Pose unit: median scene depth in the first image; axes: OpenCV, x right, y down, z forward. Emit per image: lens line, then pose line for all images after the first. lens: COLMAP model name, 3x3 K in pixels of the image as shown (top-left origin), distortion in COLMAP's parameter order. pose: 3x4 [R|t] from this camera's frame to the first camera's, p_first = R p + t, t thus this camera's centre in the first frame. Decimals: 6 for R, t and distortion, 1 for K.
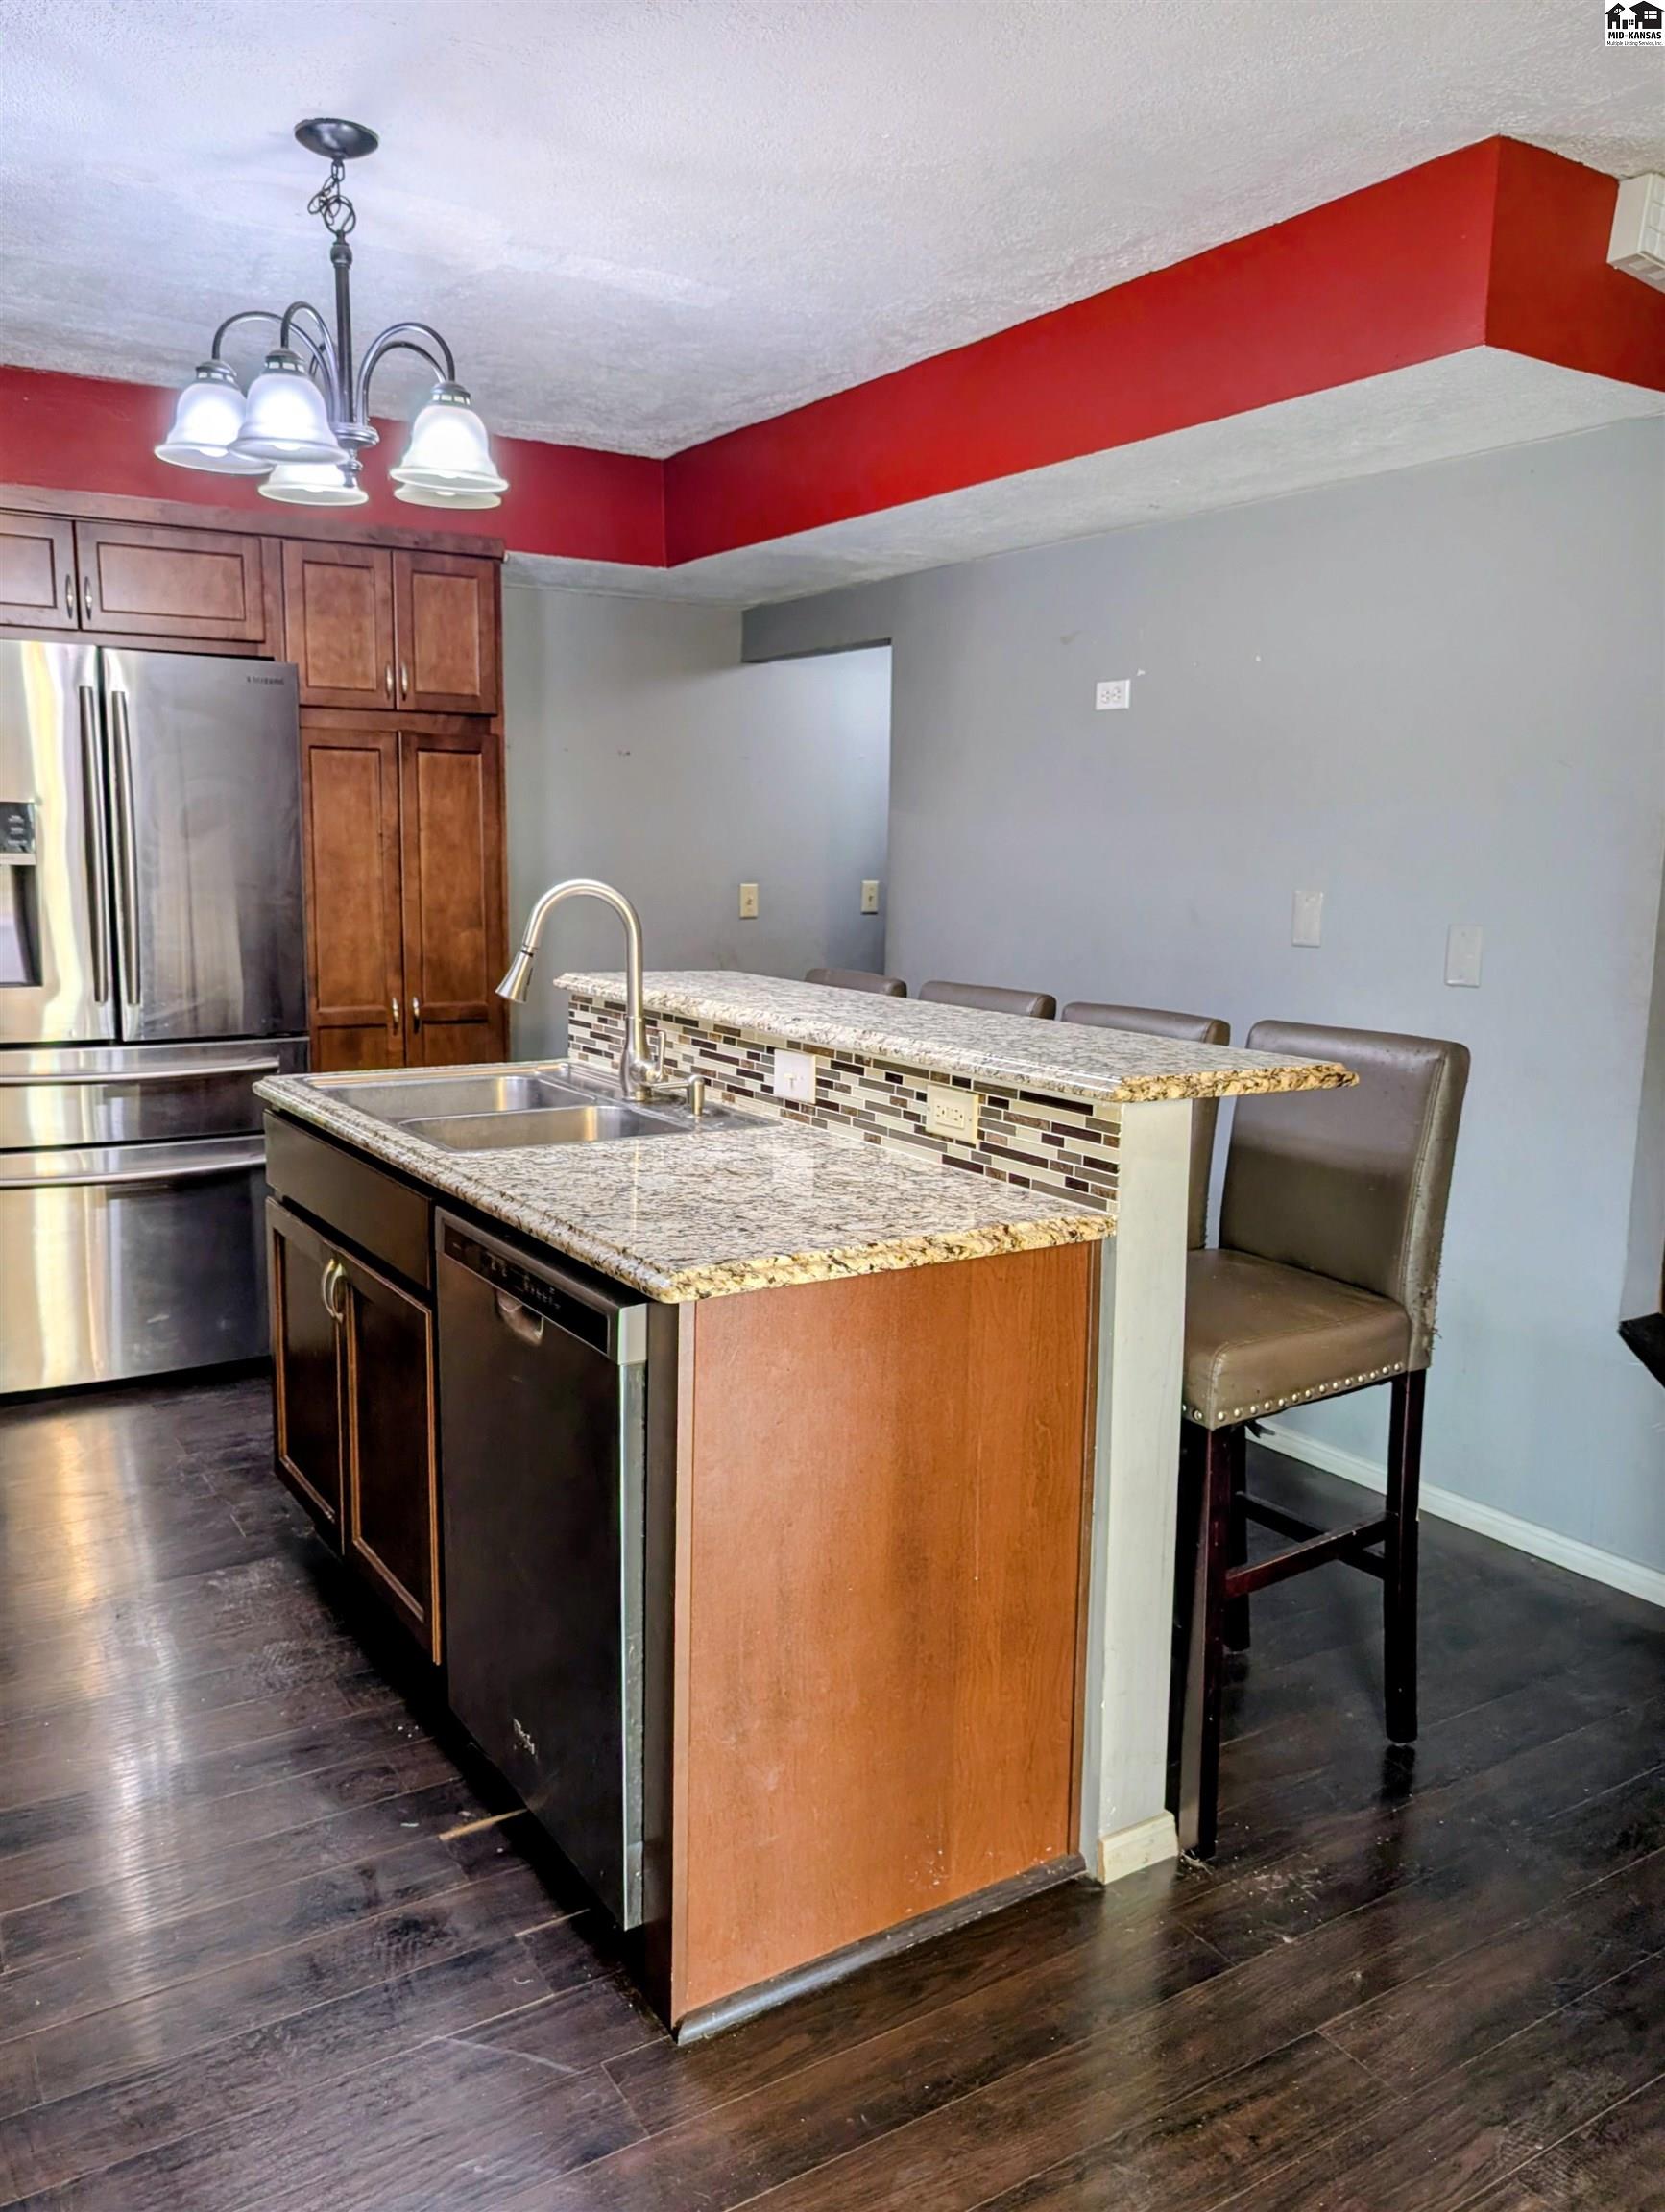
lens RADIAL K [[1678.9, 0, 788.8], [0, 1678.9, 1113.2], [0, 0, 1]] dist [0.021205, 0.001096]
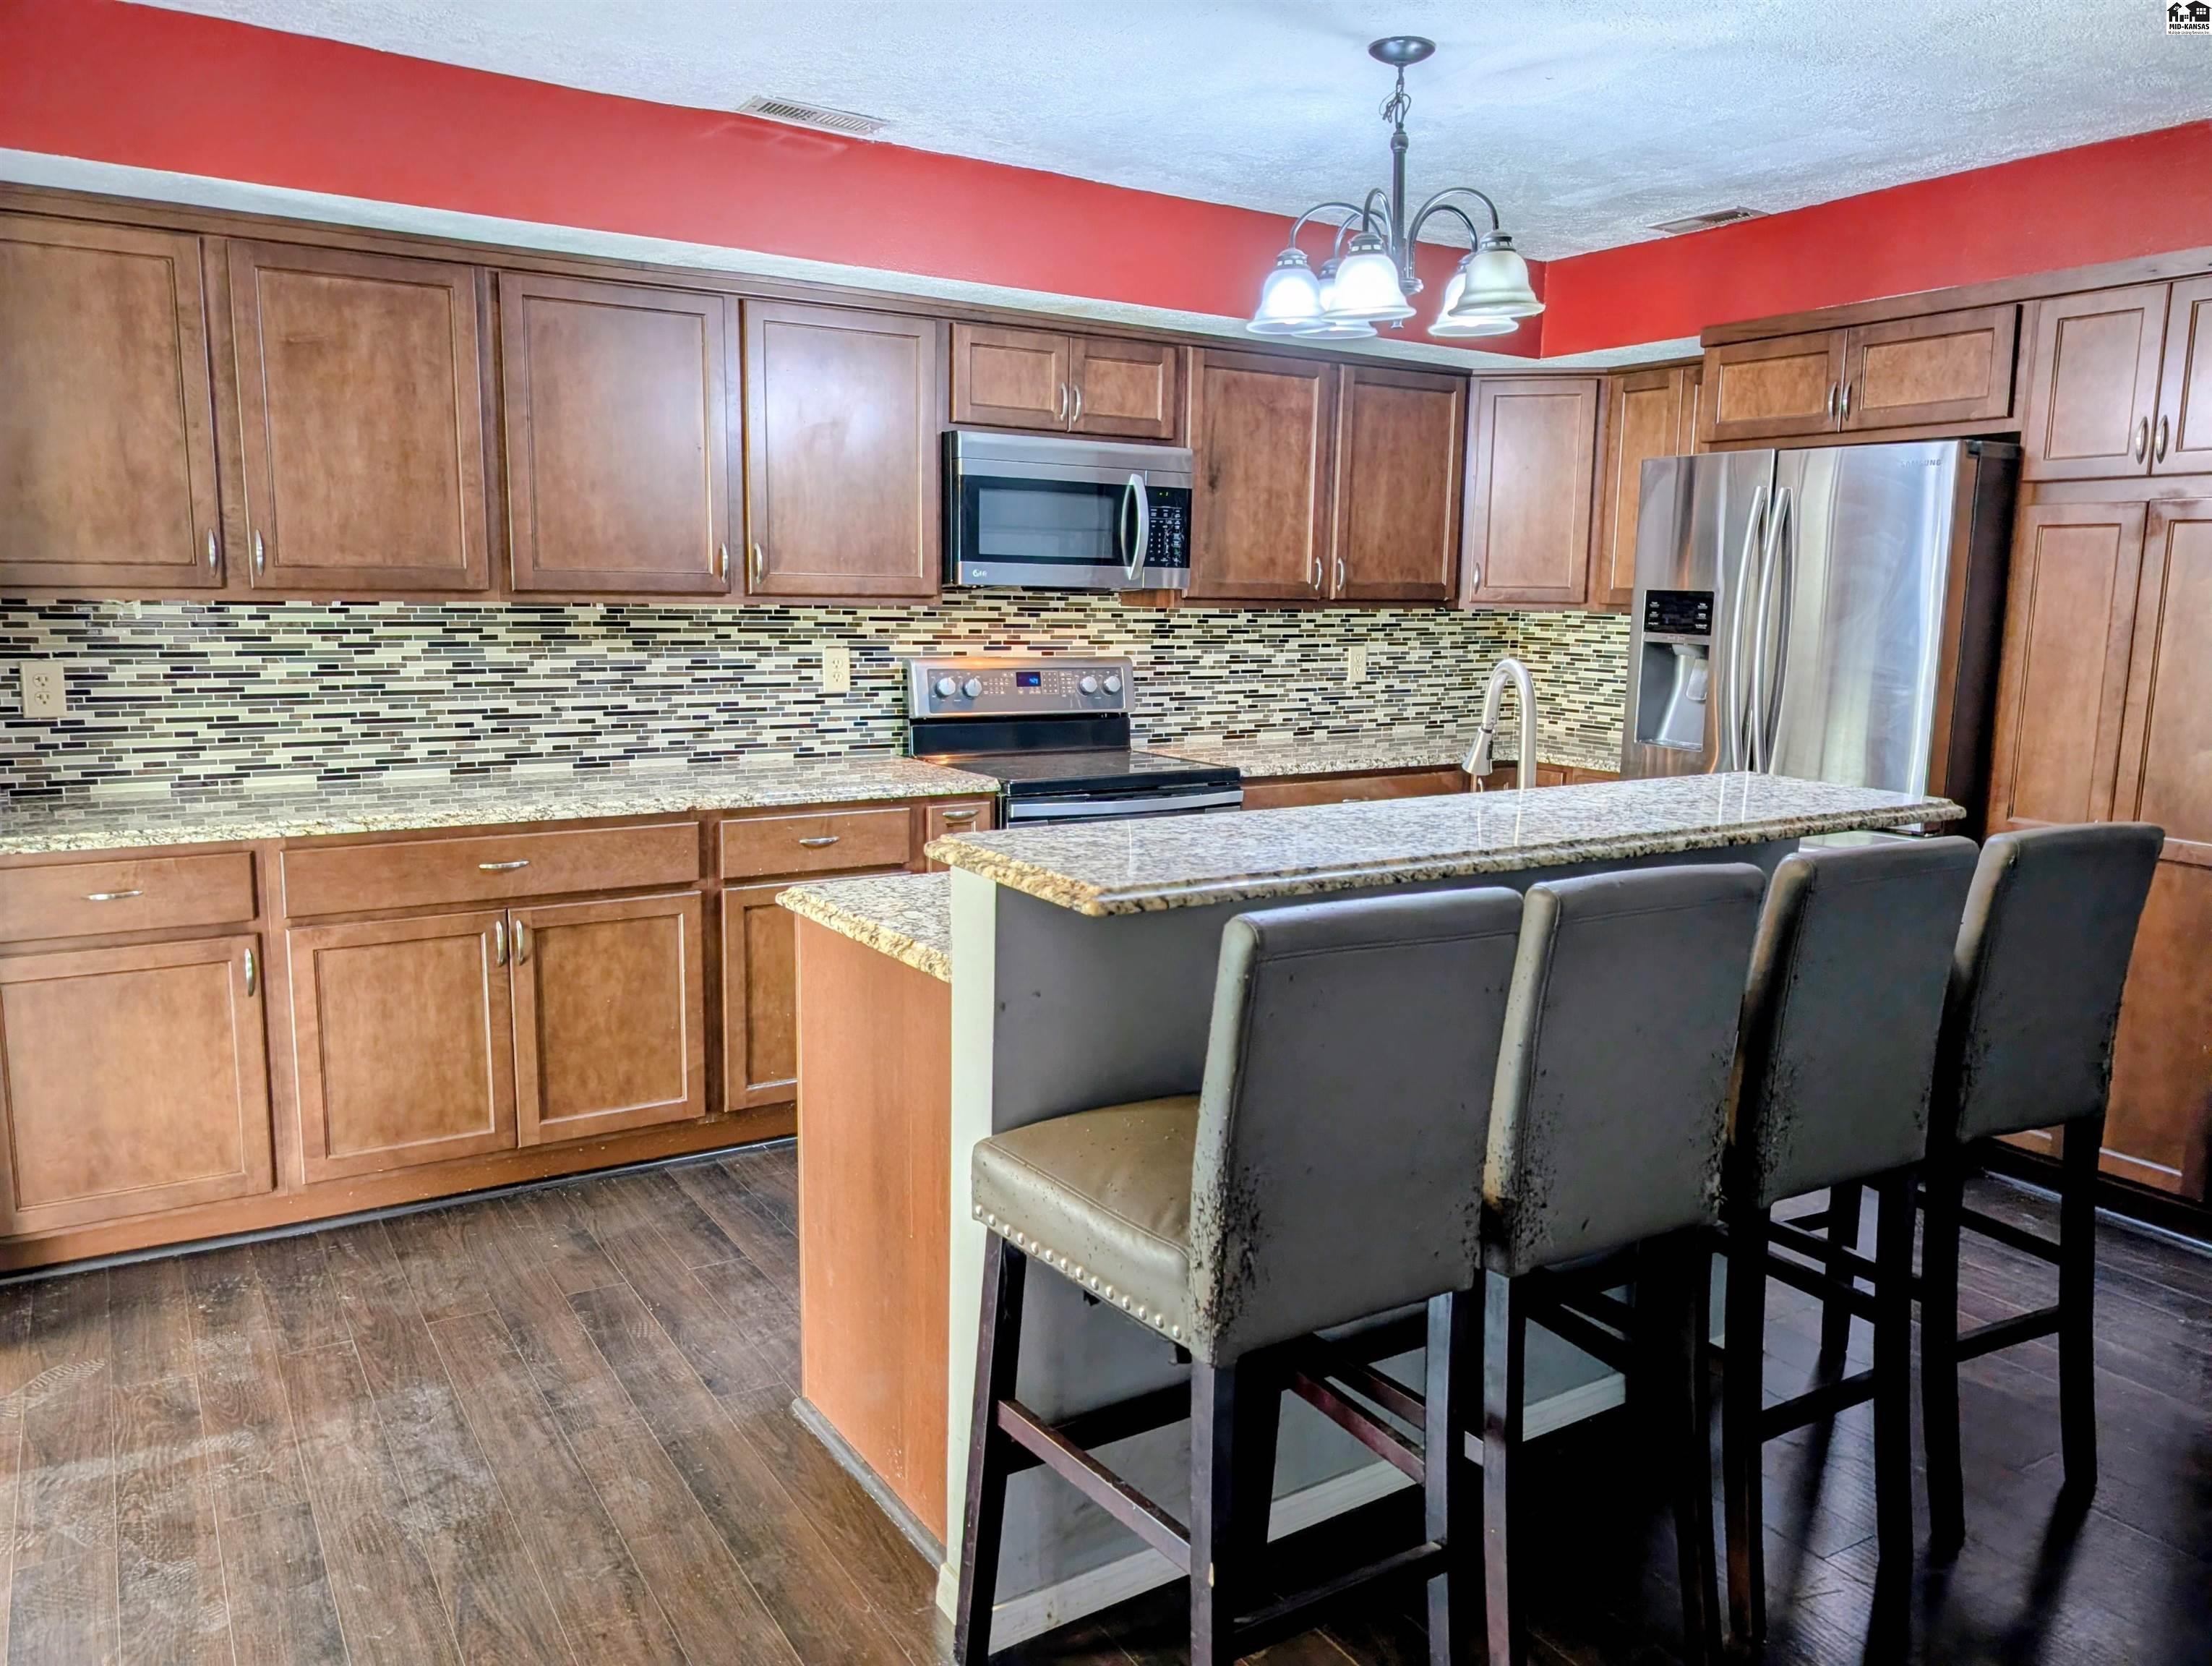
lens RADIAL K [[1594.3, 0, 1113.8], [0, 1594.3, 829.8], [0, 0, 1]] dist [0.069699, -0.095927]
pose [[0.029894, 0.136277, -0.990220, 0.955148], [-0.178486, 0.975468, 0.128858, -0.137065], [0.983488, 0.172888, 0.053484, 0.826375]]
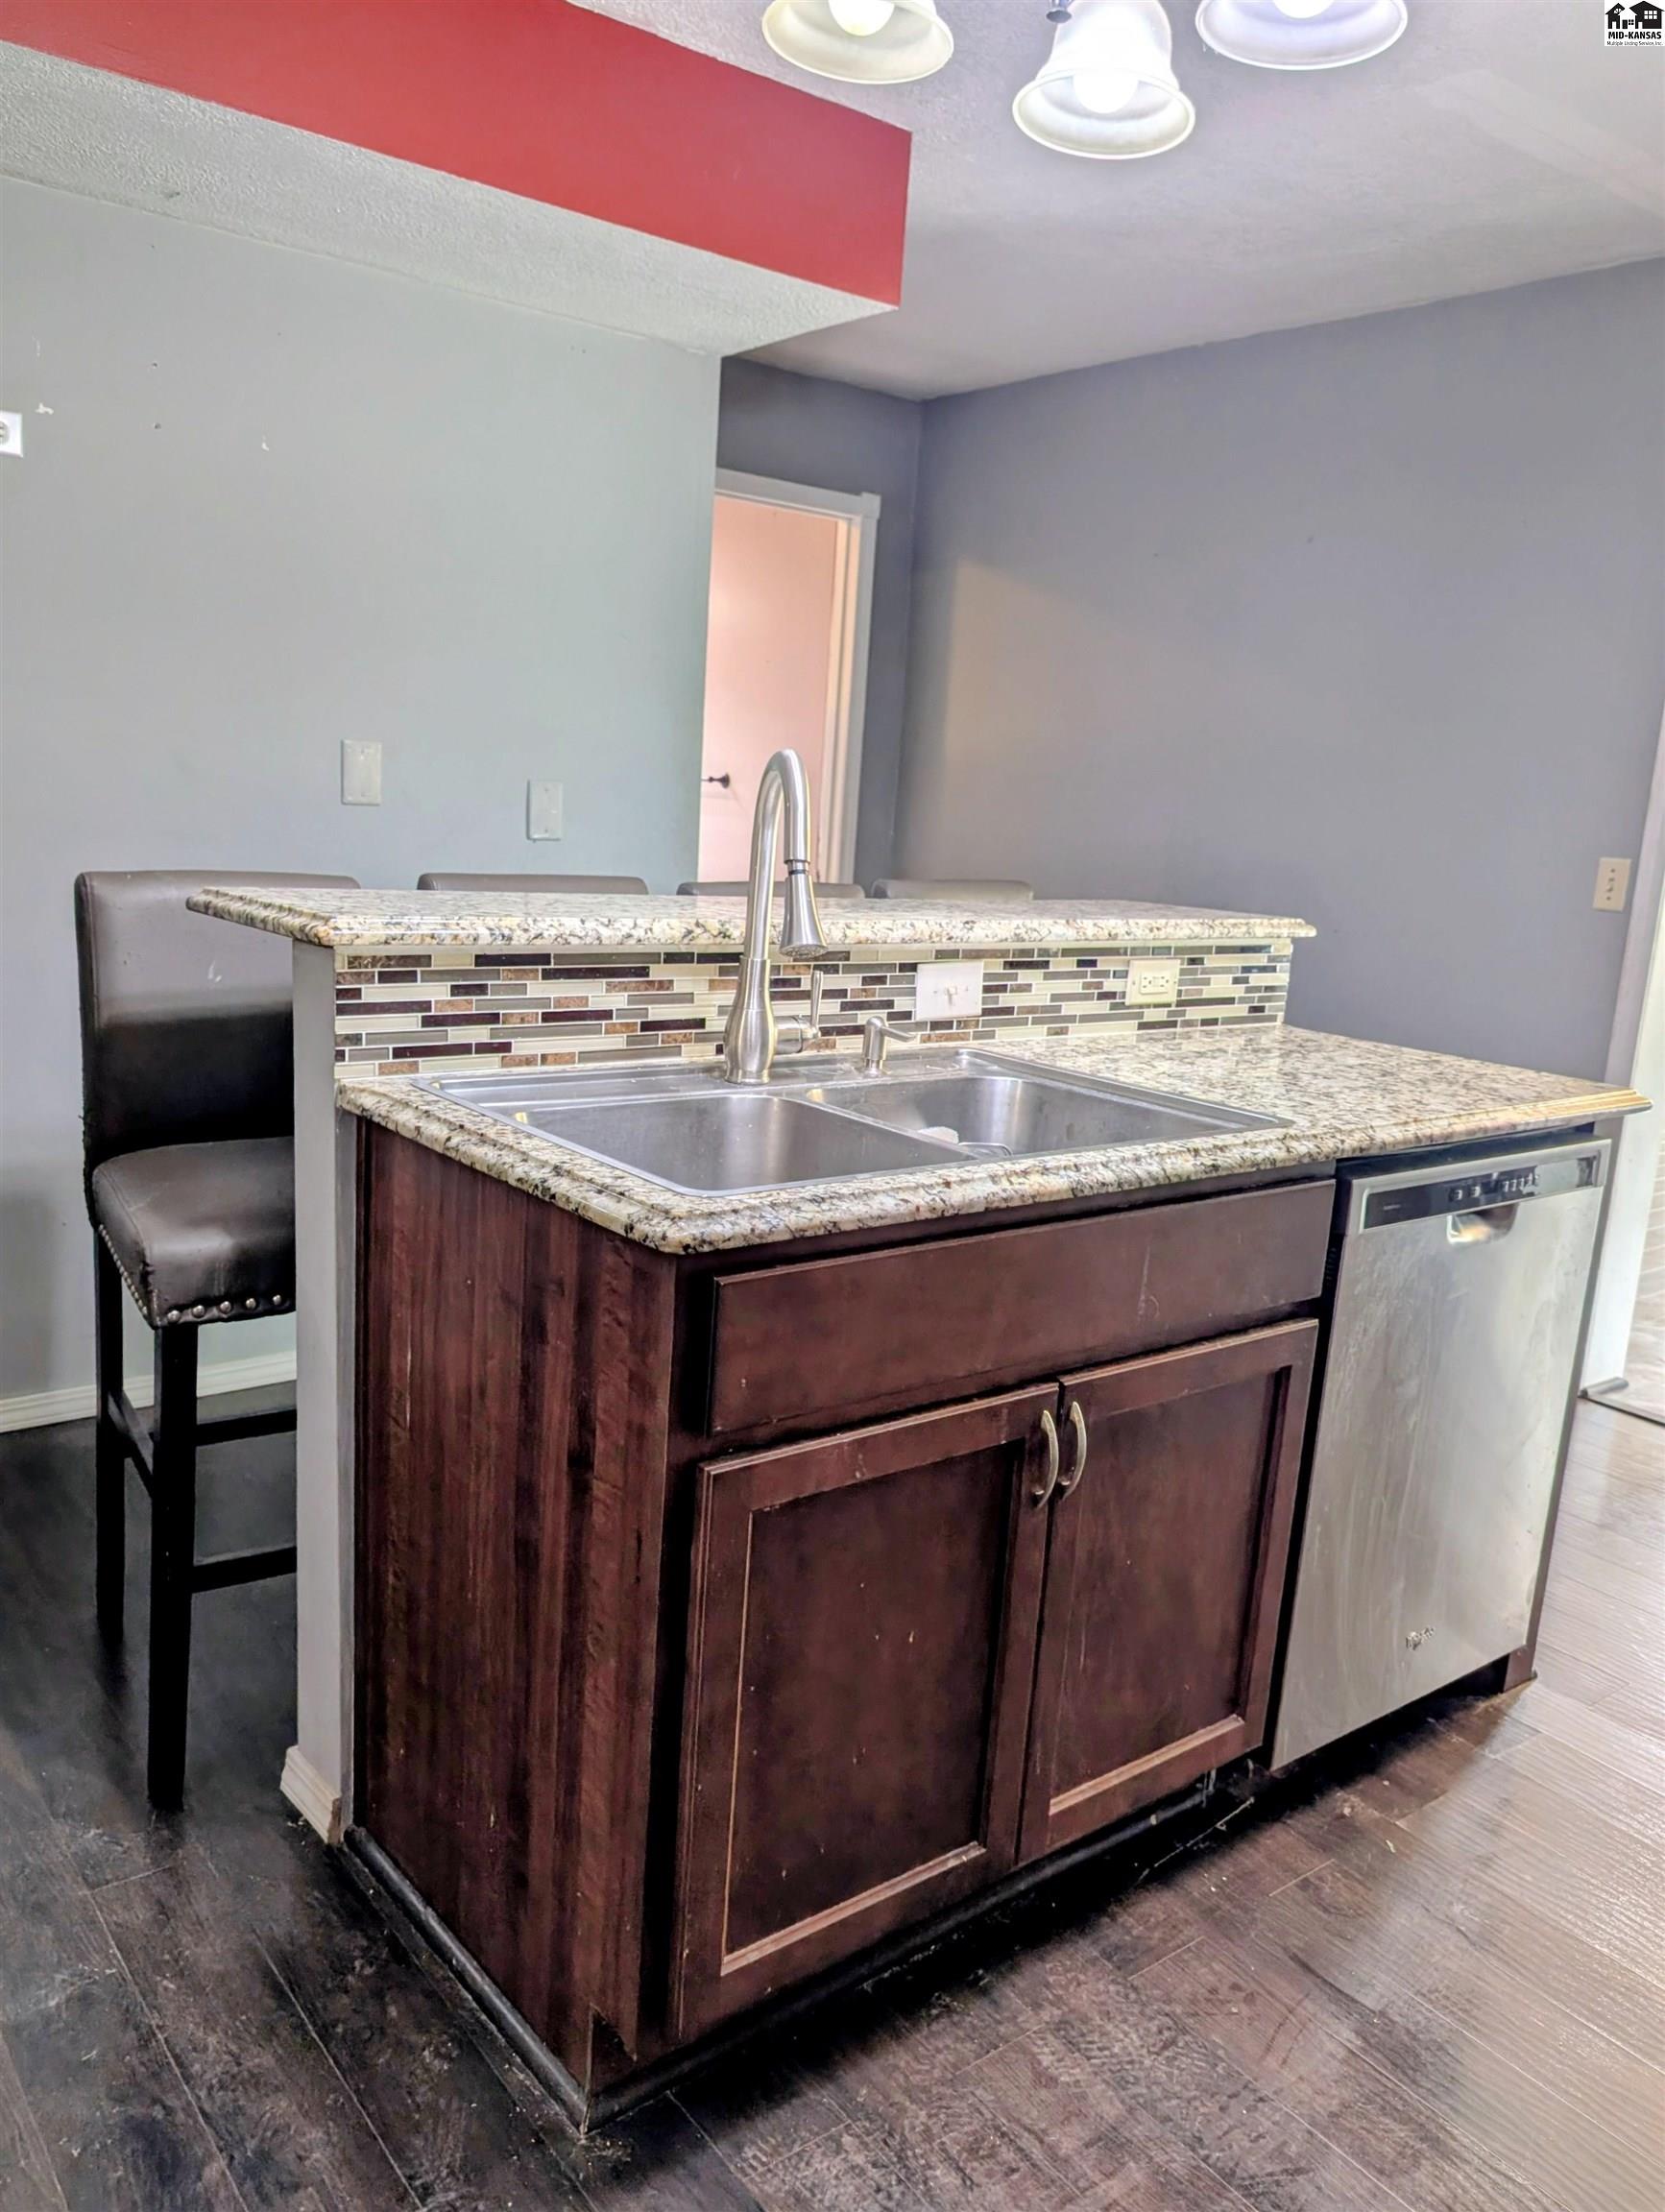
lens RADIAL K [[1594.2, 0, 832.5], [0, 1594.2, 1106.0], [0, 0, 1]] dist [0.069699, -0.095927]
pose [[-0.115213, -0.218641, 0.968980, -0.817307], [0.094927, 0.968588, 0.229839, -0.163051], [-0.988795, 0.118462, -0.090839, 1.186474]]
